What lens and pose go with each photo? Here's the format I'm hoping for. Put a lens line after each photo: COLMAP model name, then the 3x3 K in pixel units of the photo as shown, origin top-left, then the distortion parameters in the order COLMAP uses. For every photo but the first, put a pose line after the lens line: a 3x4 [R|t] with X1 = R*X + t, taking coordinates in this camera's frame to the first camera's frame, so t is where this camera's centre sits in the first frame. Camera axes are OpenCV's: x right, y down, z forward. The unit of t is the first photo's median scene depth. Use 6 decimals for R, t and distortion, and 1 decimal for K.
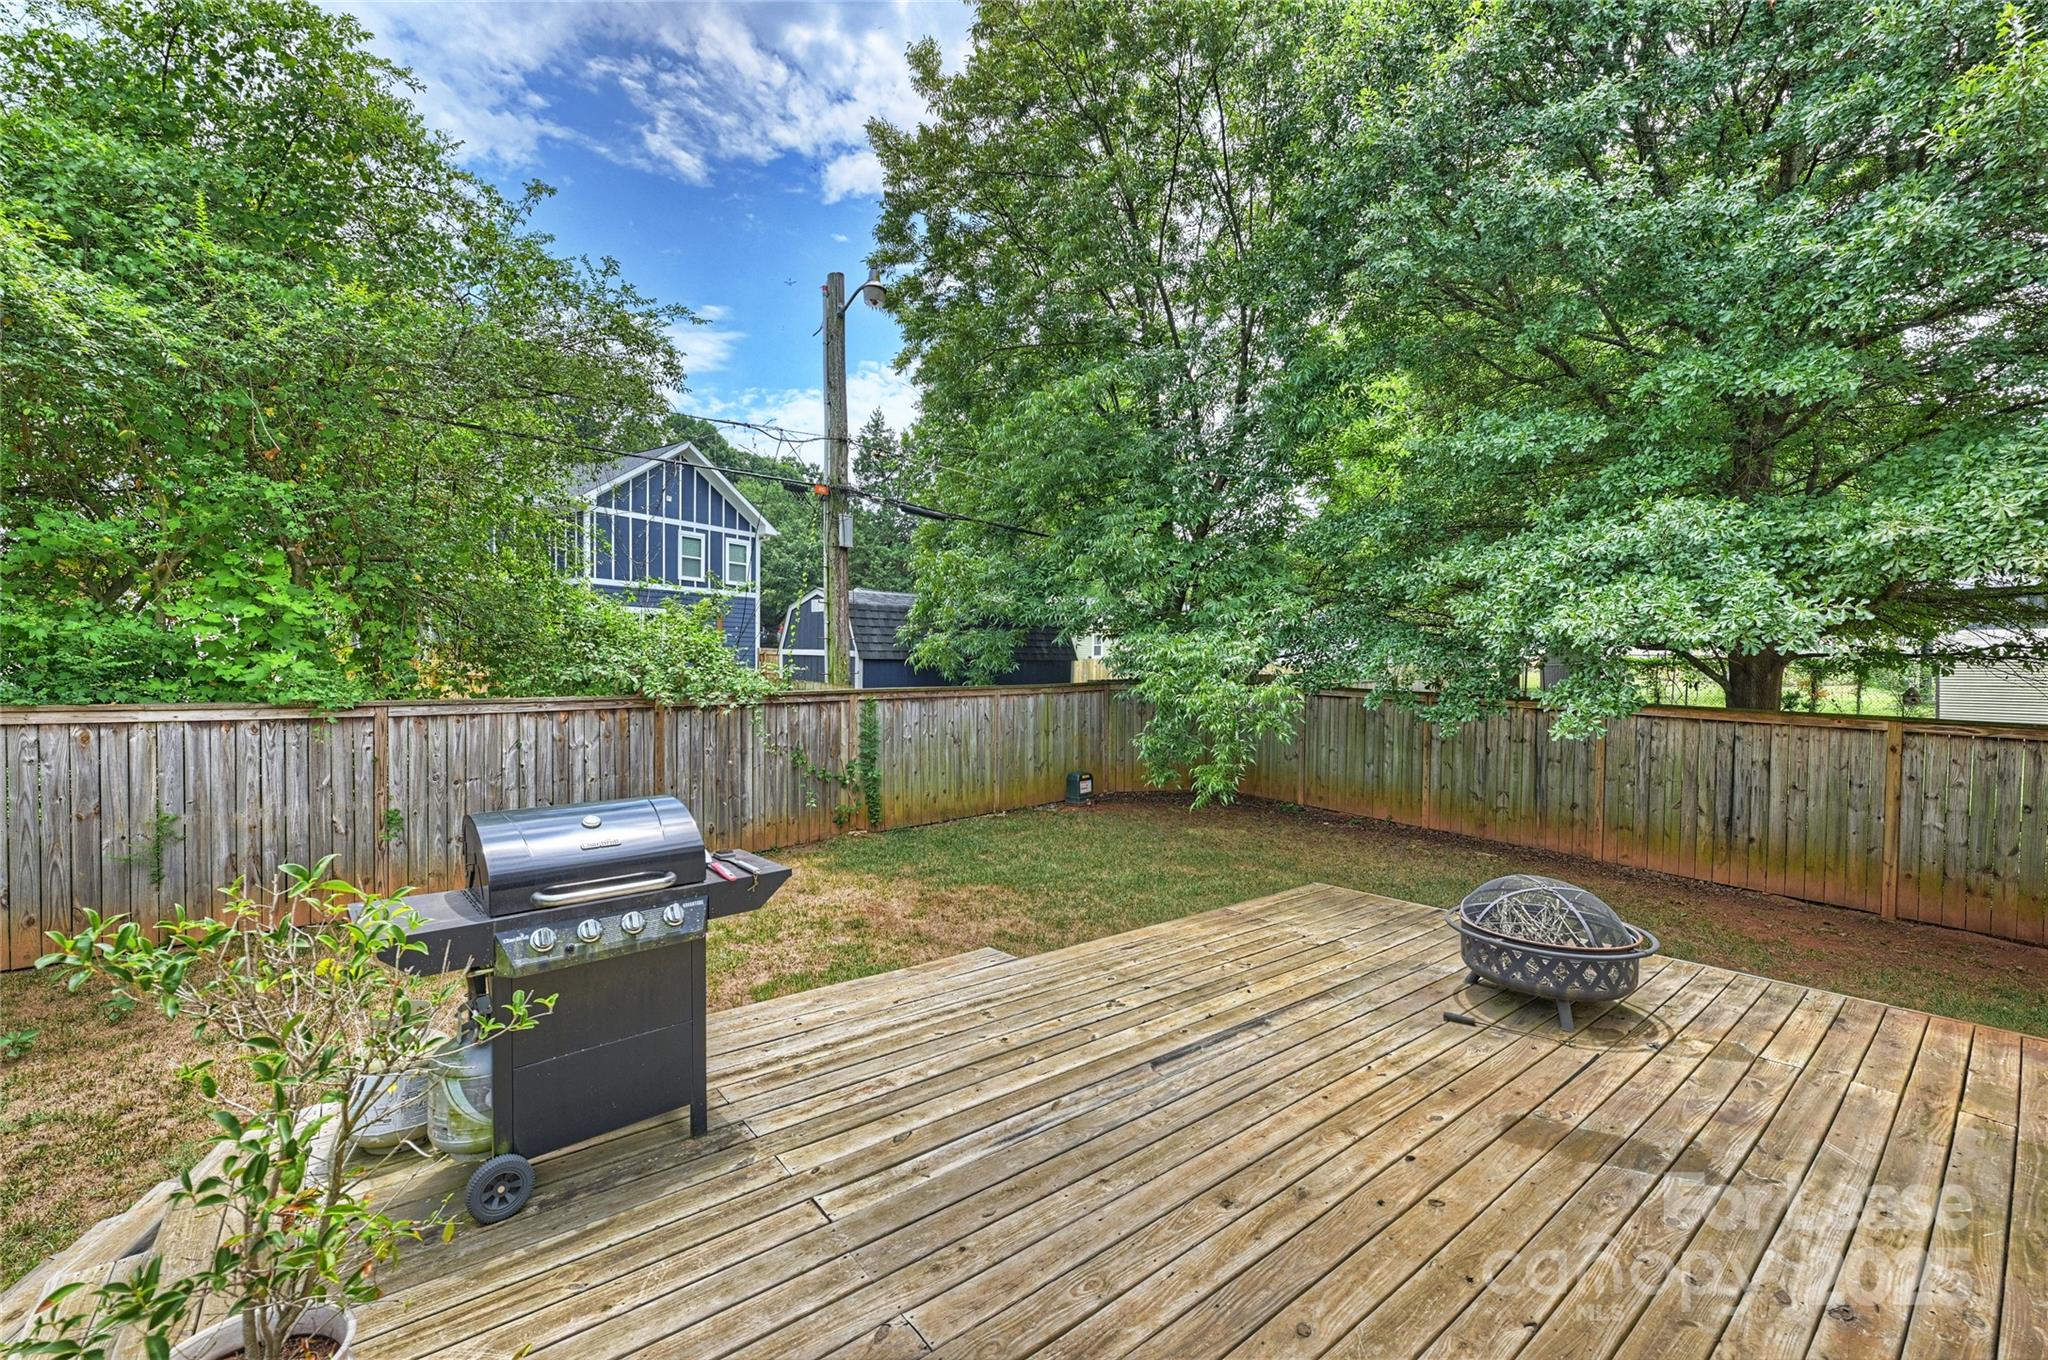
lens RADIAL K [[825.0, 0, 1017.7], [0, 825.0, 684.0], [0, 0, 1]] dist [0.001874, 0.000273]
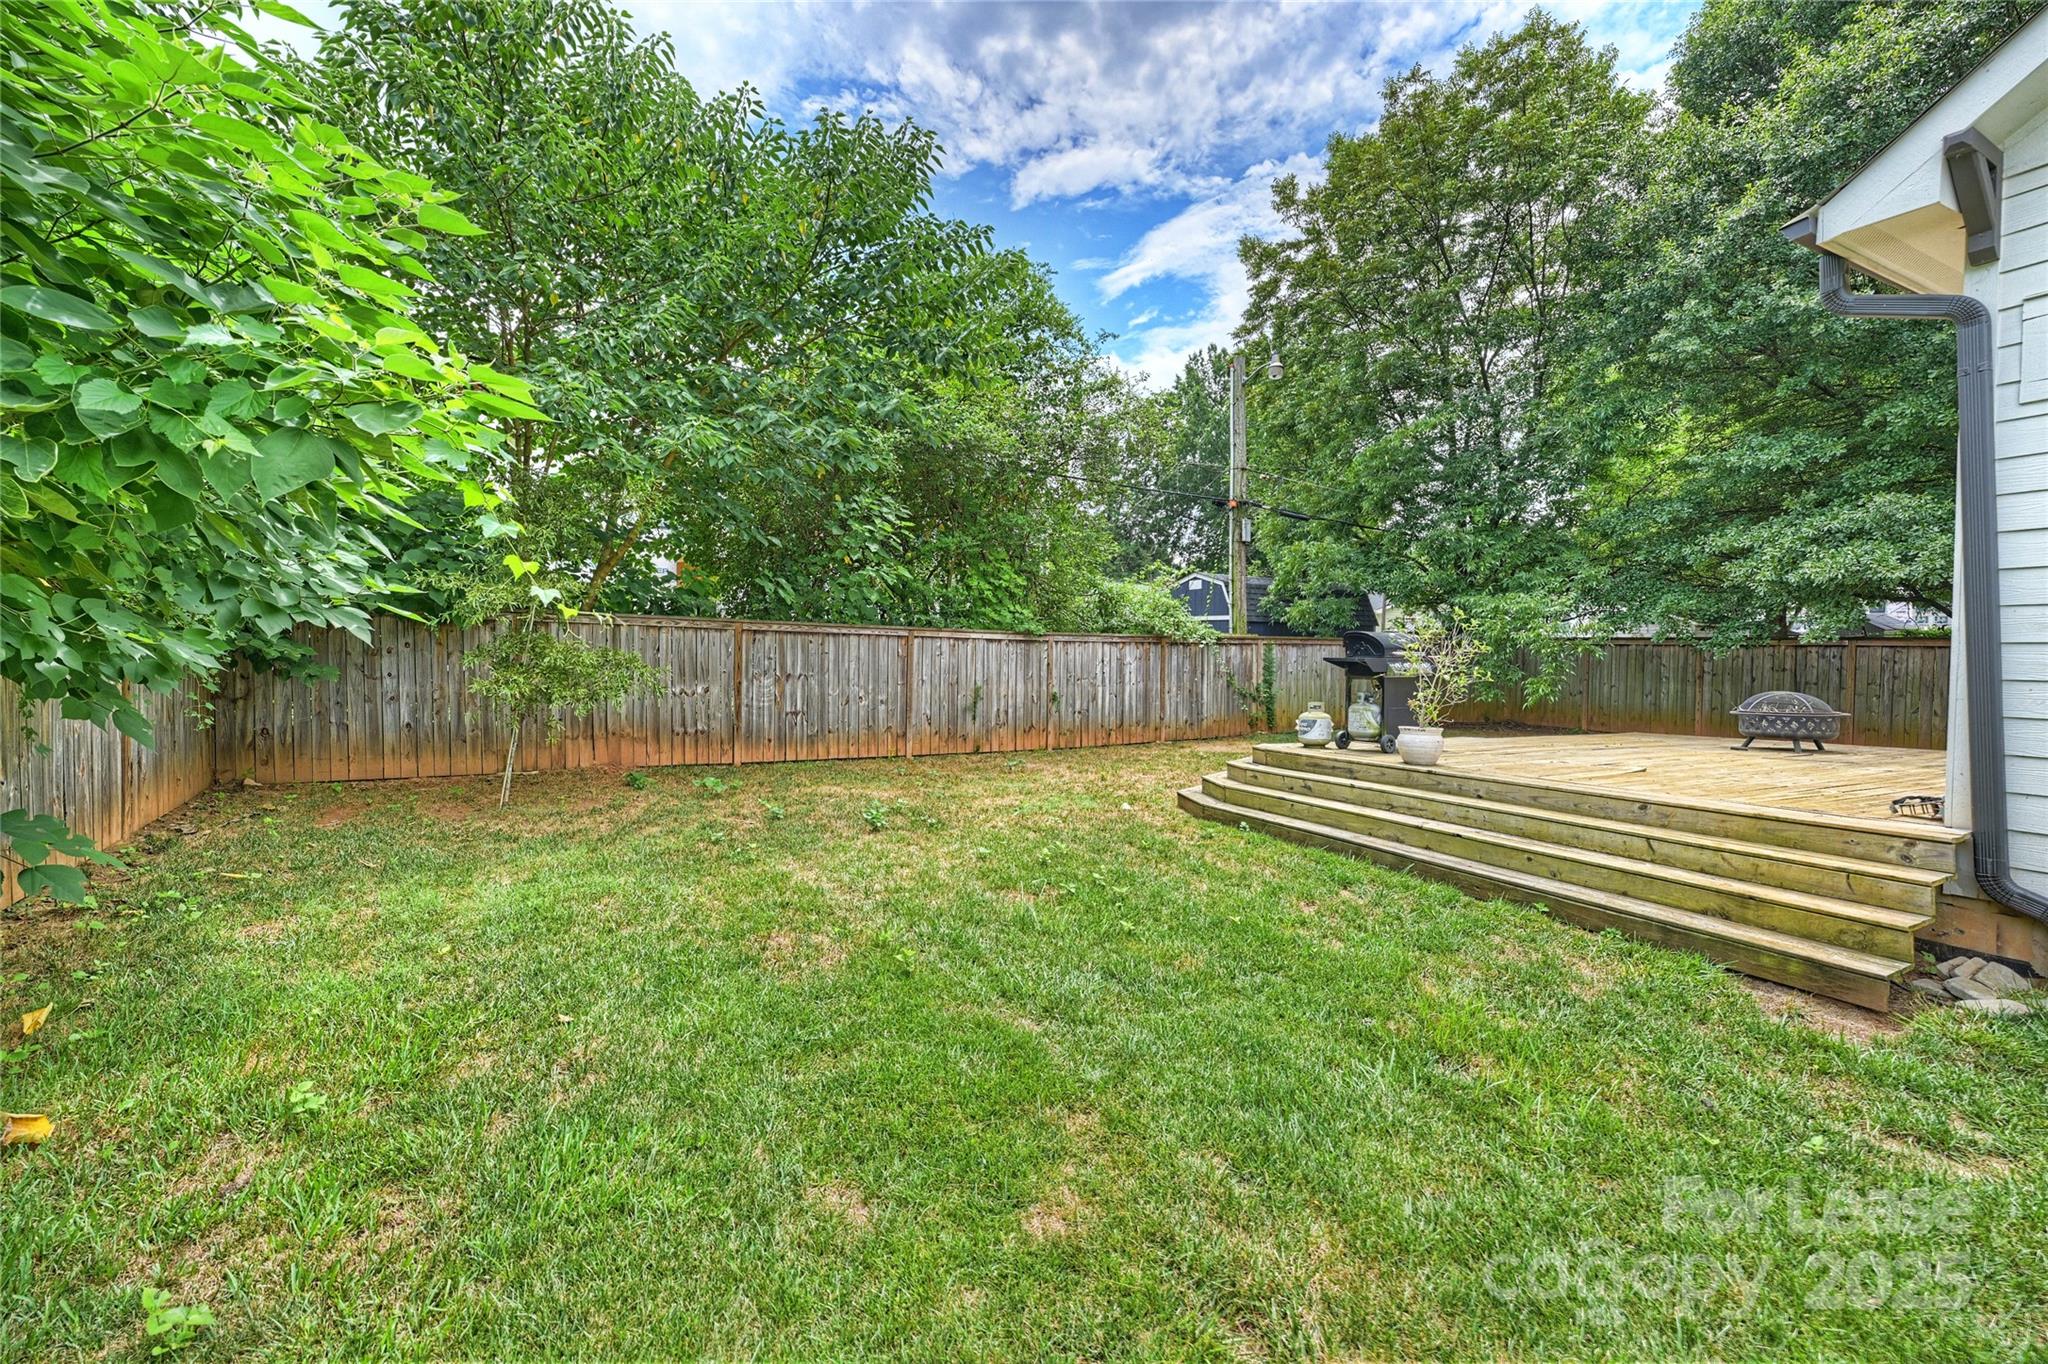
lens RADIAL K [[823.8, 0, 1034.8], [0, 823.8, 681.3], [0, 0, 1]] dist [0.017124, -0.000625]
pose [[0.980452, 0.003556, -0.196727, -0.382711], [-0.002995, 0.999991, 0.003147, 0.106374], [0.196736, -0.002496, 0.980453, -0.689724]]
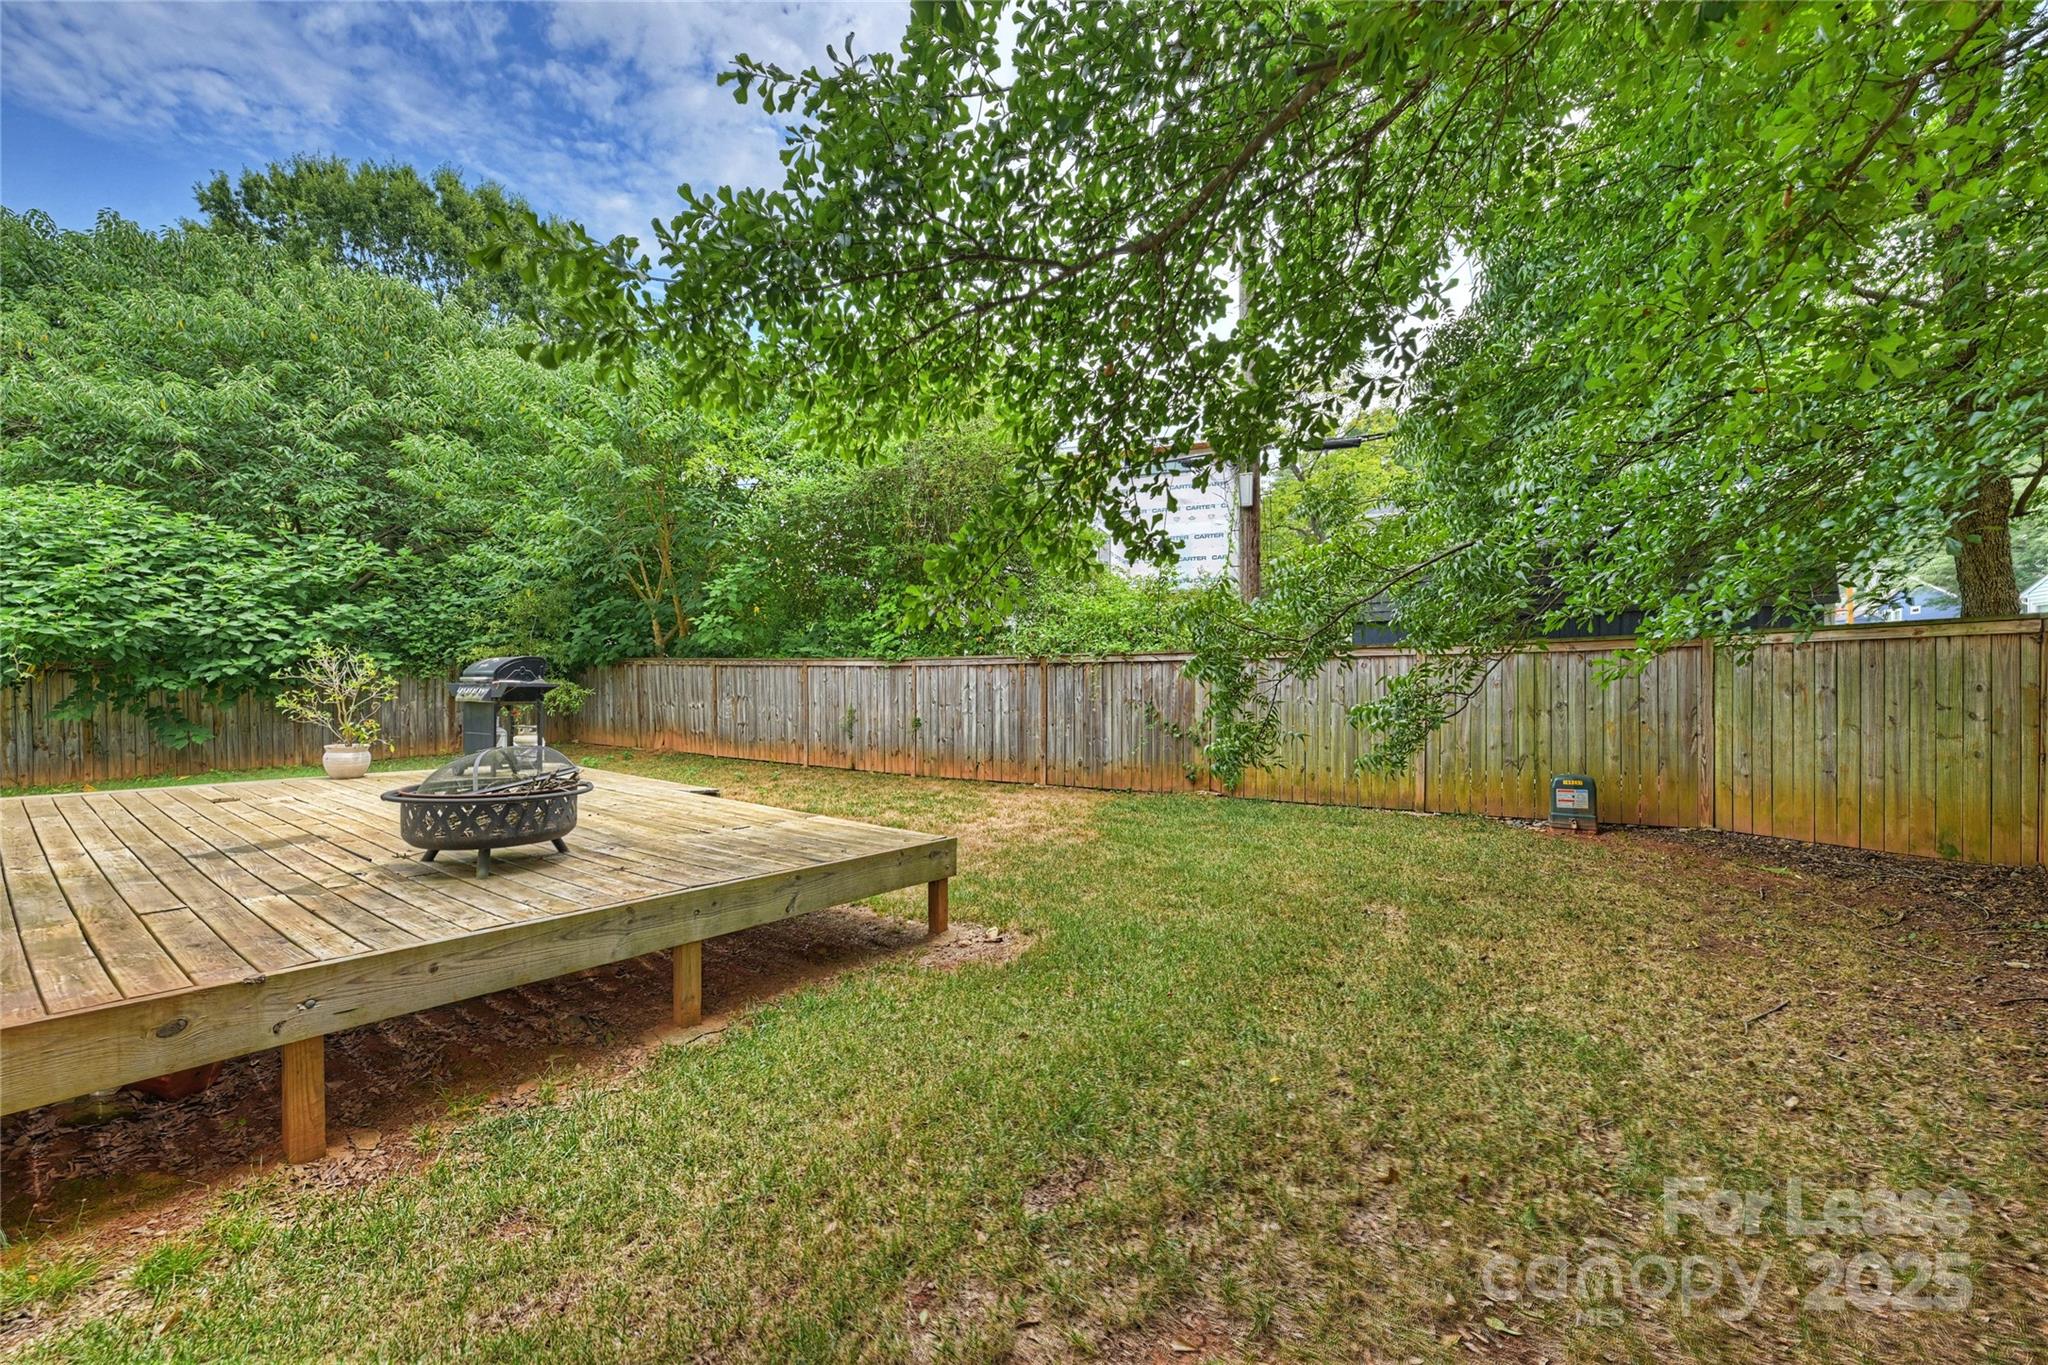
lens RADIAL K [[823.8, 0, 1022.6], [0, 823.8, 676.0], [0, 0, 1]] dist [0.017124, -0.000625]
pose [[0.241064, 0.000967, -0.970509, 0.892089], [-0.008588, 0.999962, -0.001136, 0.053673], [0.970471, 0.008609, 0.241063, 0.684615]]
